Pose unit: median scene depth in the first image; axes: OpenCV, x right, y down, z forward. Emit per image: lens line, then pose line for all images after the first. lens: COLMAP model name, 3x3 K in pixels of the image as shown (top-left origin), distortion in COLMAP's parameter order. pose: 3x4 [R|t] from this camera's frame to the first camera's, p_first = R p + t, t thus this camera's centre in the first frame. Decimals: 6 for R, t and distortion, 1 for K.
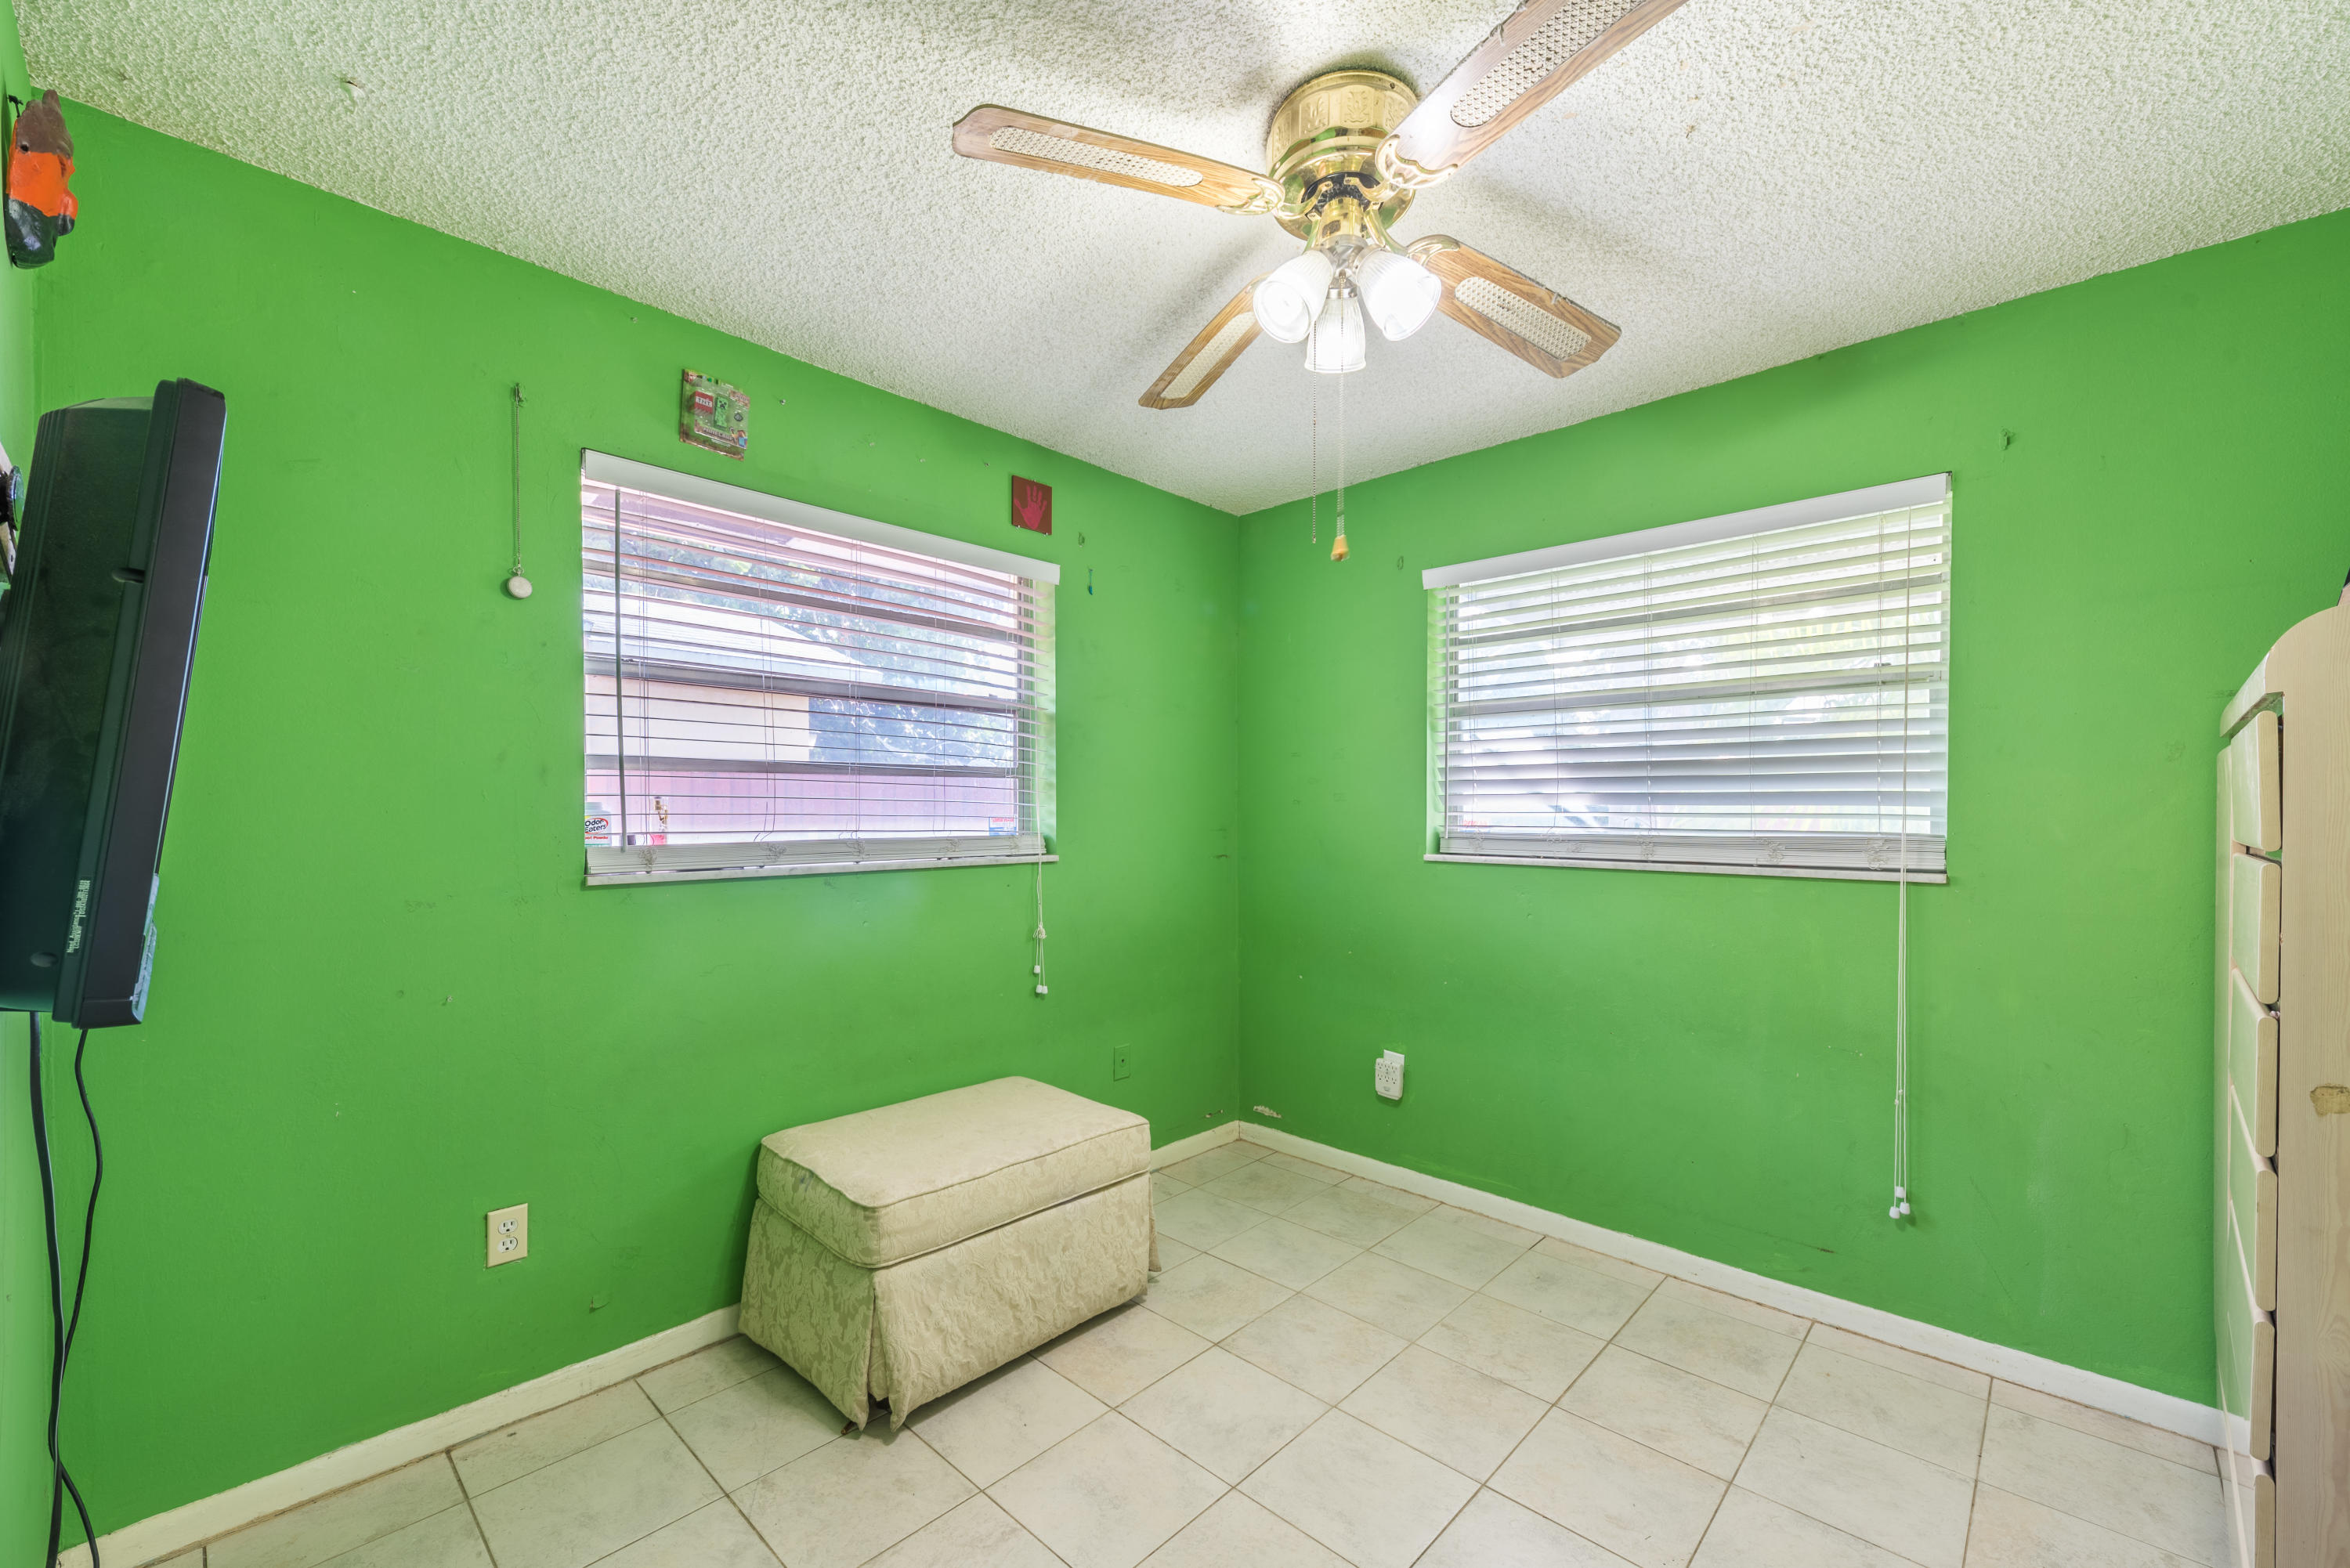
lens RADIAL K [[935.2, 0, 1151.9], [0, 935.2, 824.1], [0, 0, 1]] dist [0.012913, -0.003332]
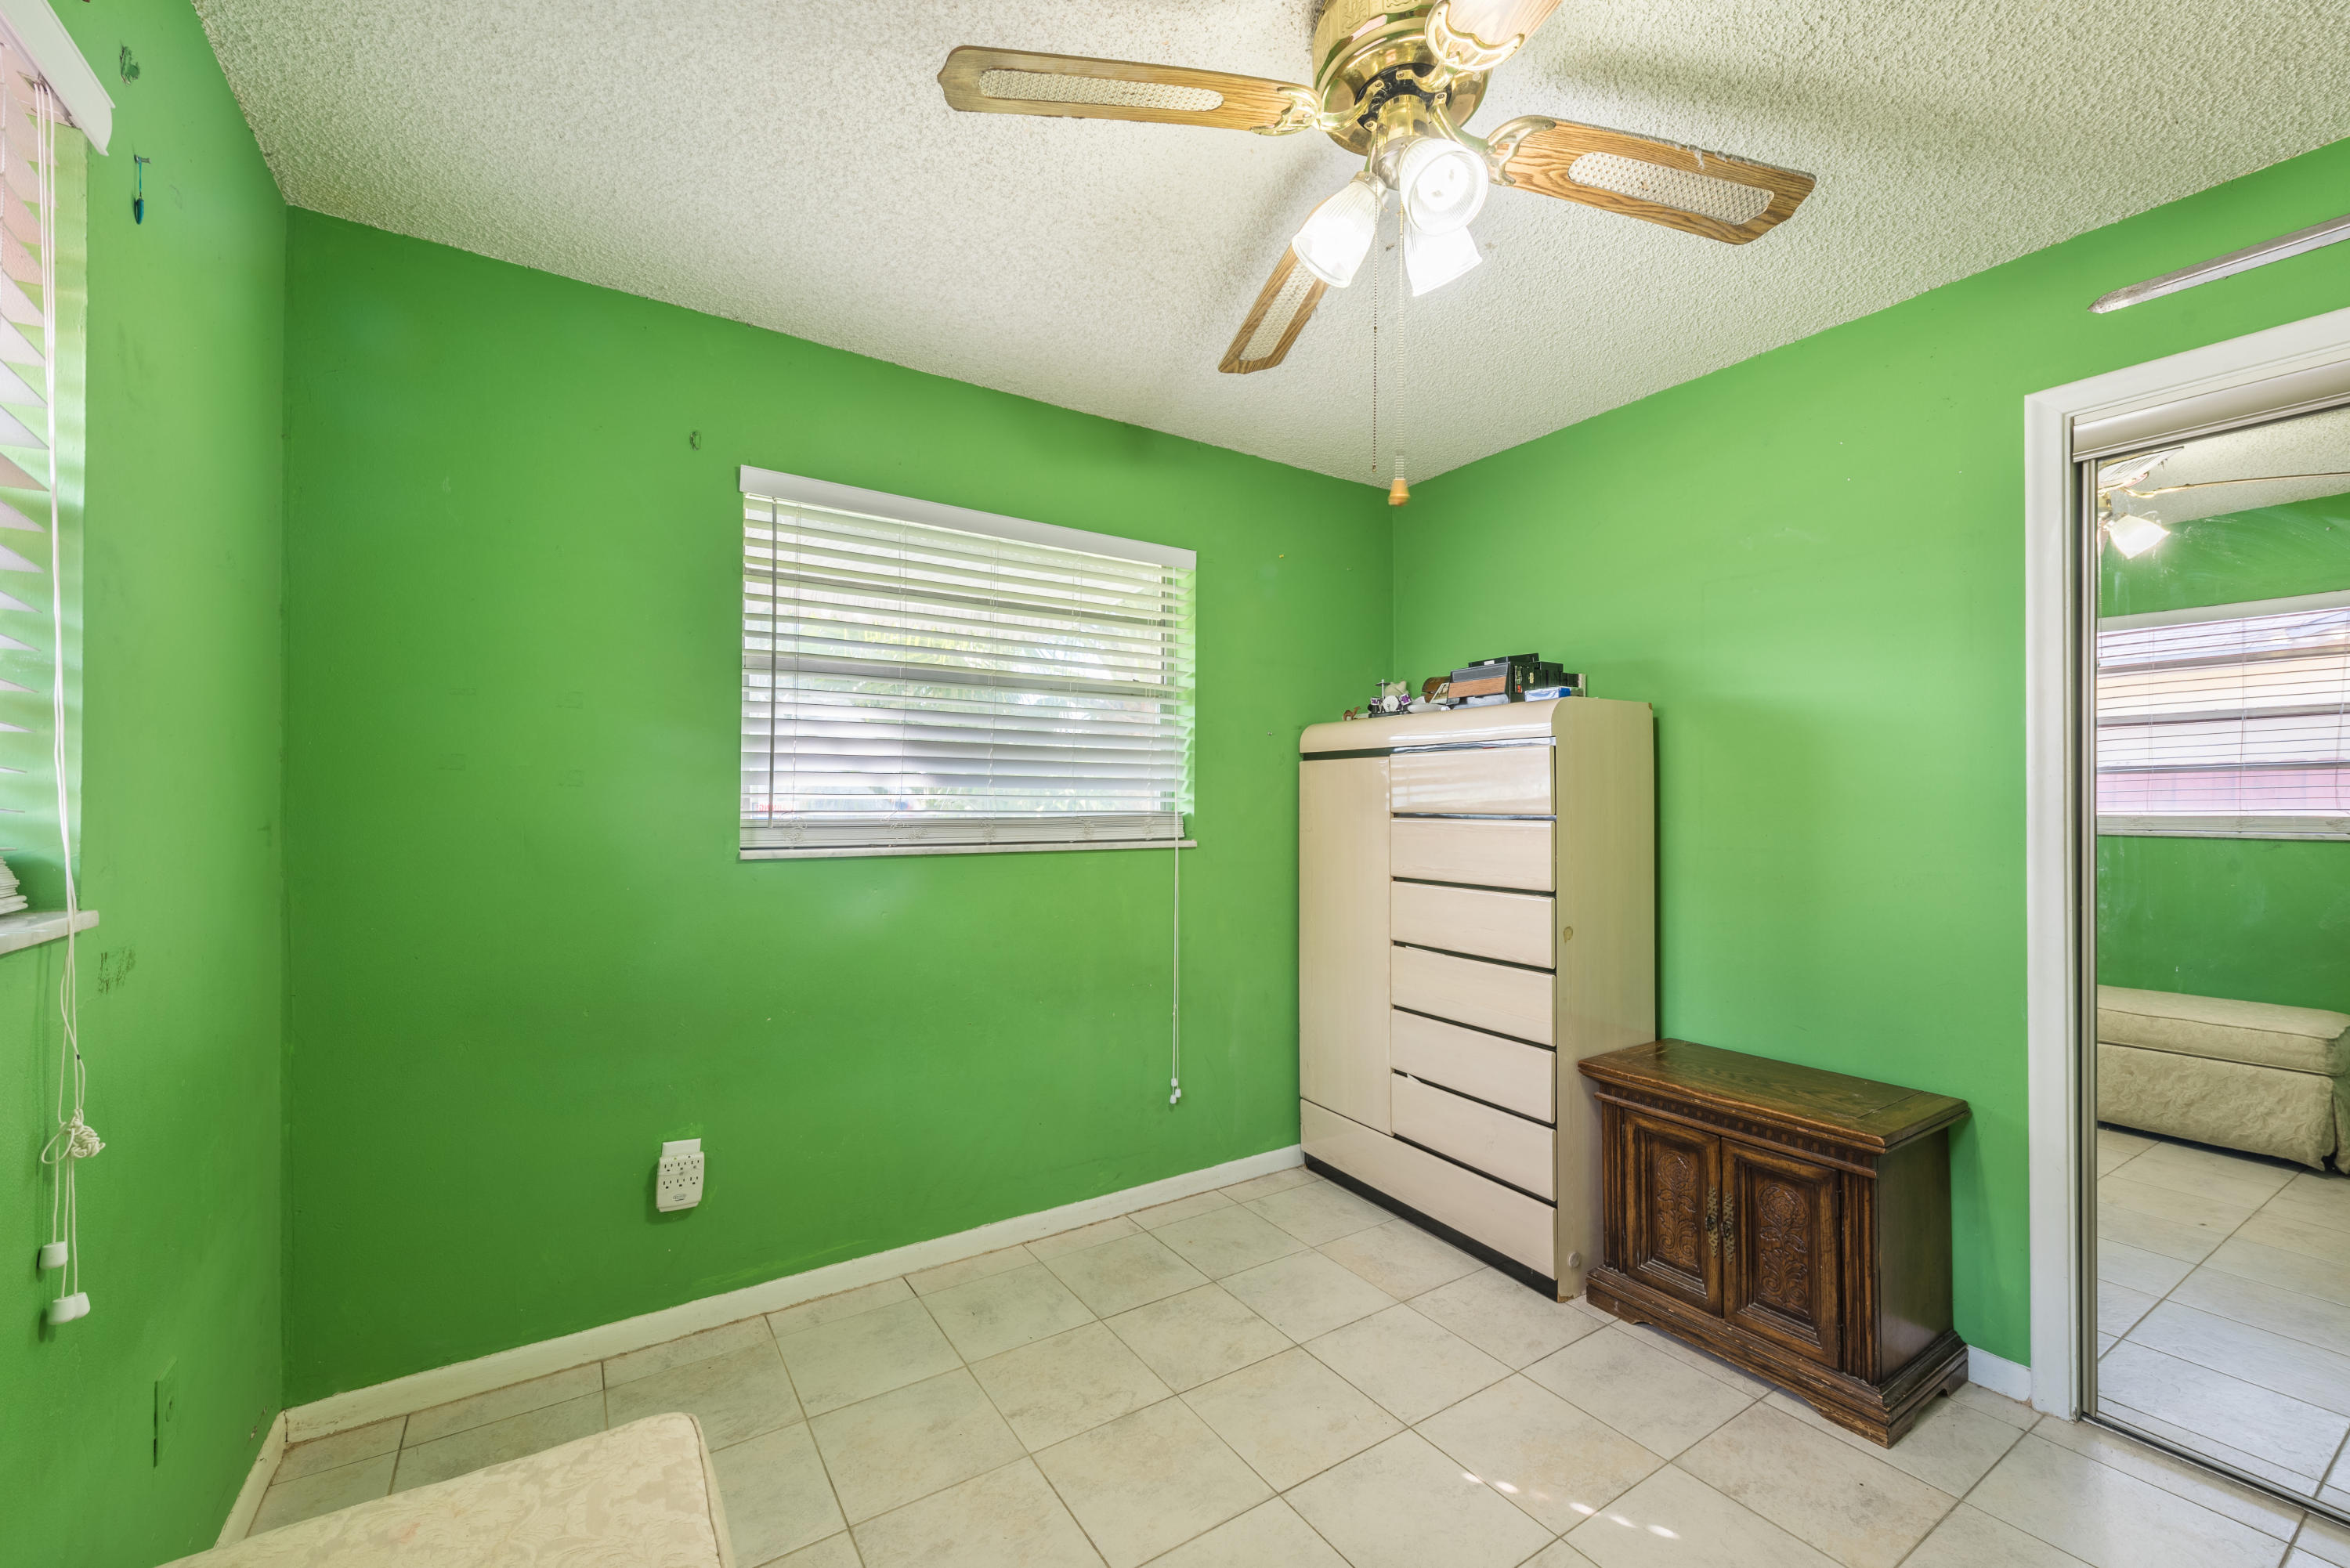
lens RADIAL K [[935.2, 0, 1173.5], [0, 935.2, 791.4], [0, 0, 1]] dist [0.012913, -0.003332]
pose [[0.223141, 0.004820, 0.974774, -0.406860], [0.009640, 0.999928, -0.007151, -0.006652], [-0.974739, 0.010993, 0.223078, 0.587089]]
